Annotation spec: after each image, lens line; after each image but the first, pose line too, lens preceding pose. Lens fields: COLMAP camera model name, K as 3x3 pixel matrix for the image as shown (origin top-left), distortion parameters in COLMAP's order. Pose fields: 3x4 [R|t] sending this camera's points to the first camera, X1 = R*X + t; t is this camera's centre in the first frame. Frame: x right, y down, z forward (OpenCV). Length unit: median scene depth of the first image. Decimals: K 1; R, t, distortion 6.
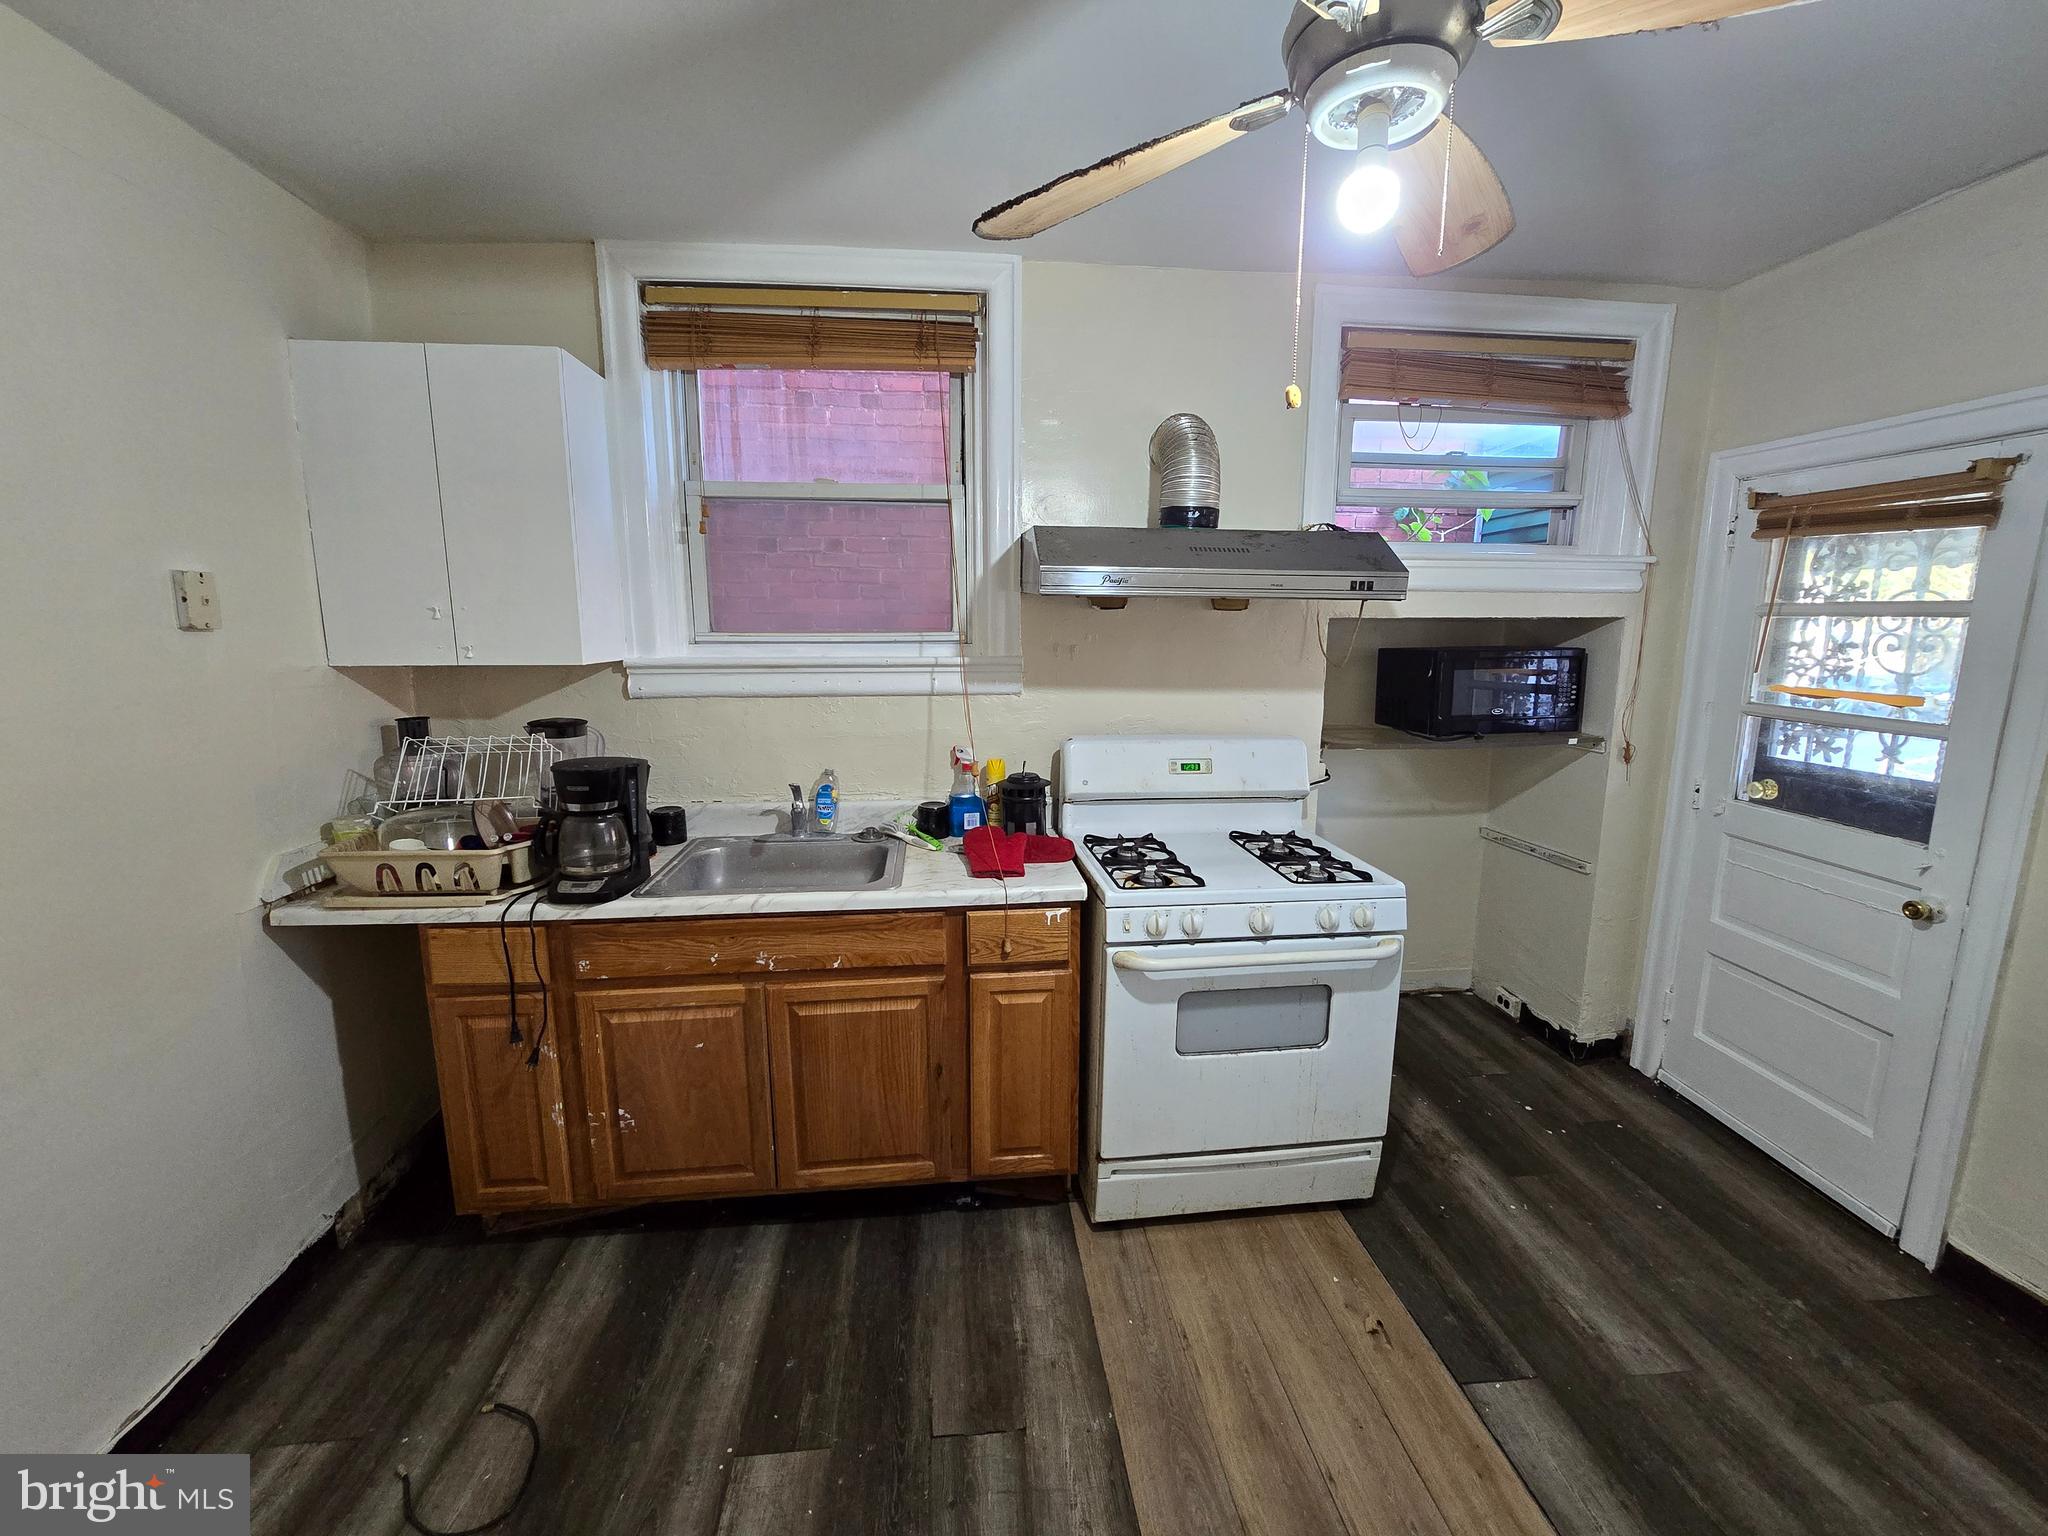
lens RADIAL K [[836.6, 0, 1025.4], [0, 836.6, 763.7], [0, 0, 1]] dist [-0.000999, 0.000338]
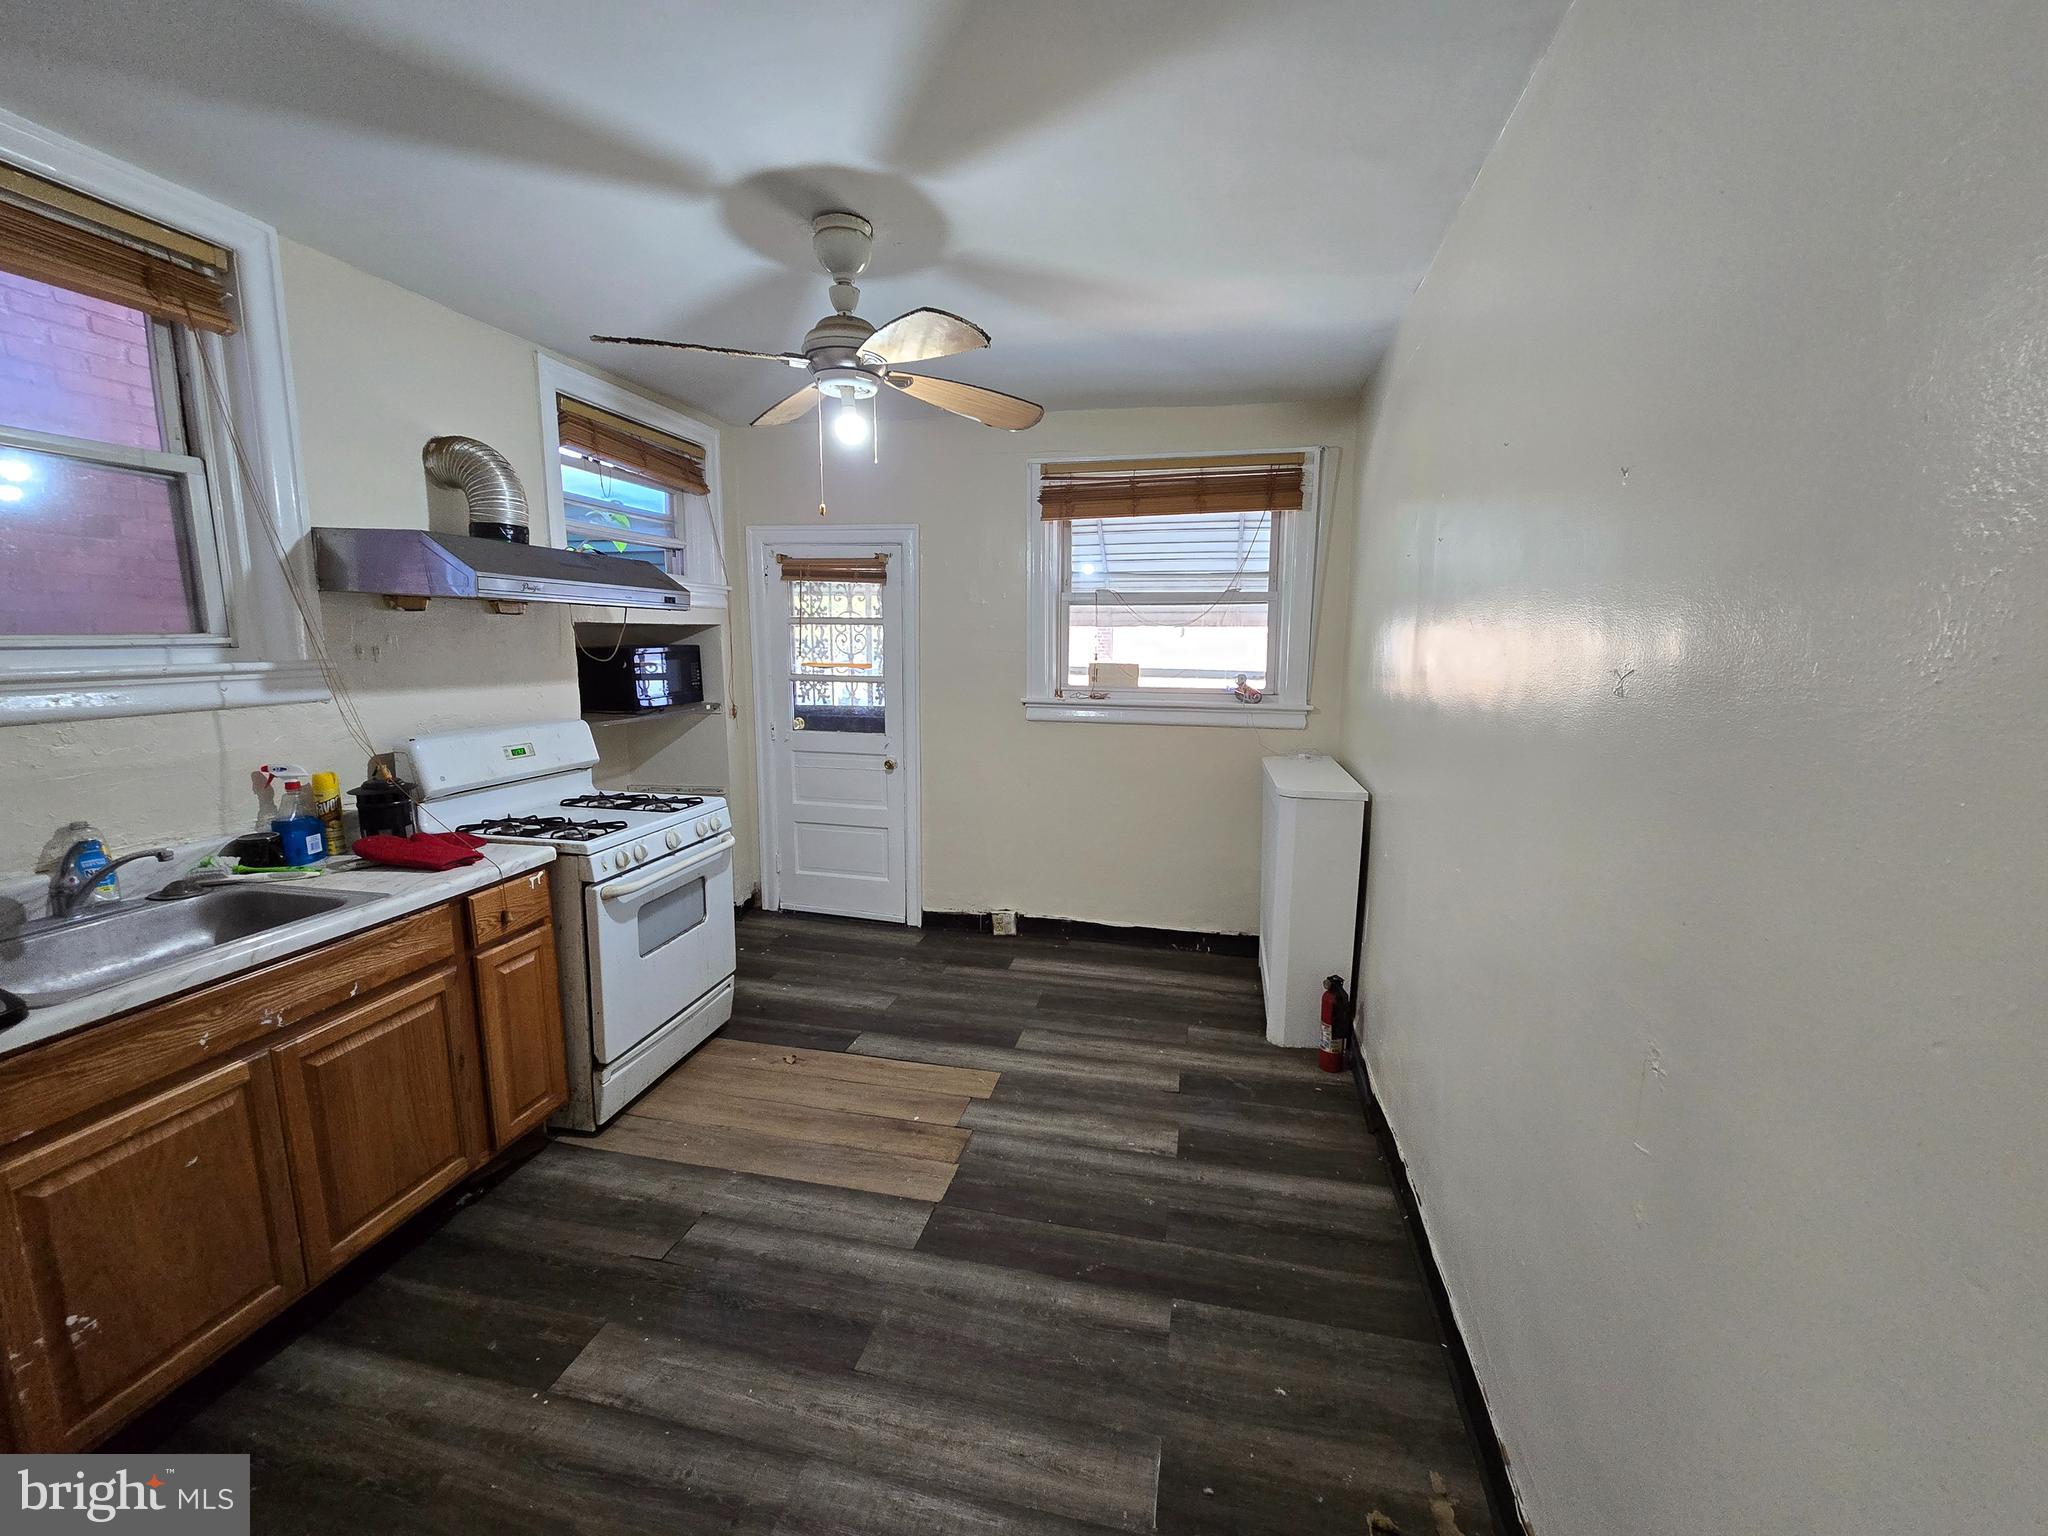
lens RADIAL K [[836.6, 0, 1024.6], [0, 836.6, 766.9], [0, 0, 1]] dist [-0.000999, 0.000338]
pose [[0.317959, -0.149666, 0.936217, -0.754845], [0.156119, 0.982248, 0.104004, 0.015039], [-0.935163, 0.113092, 0.335680, -0.024306]]
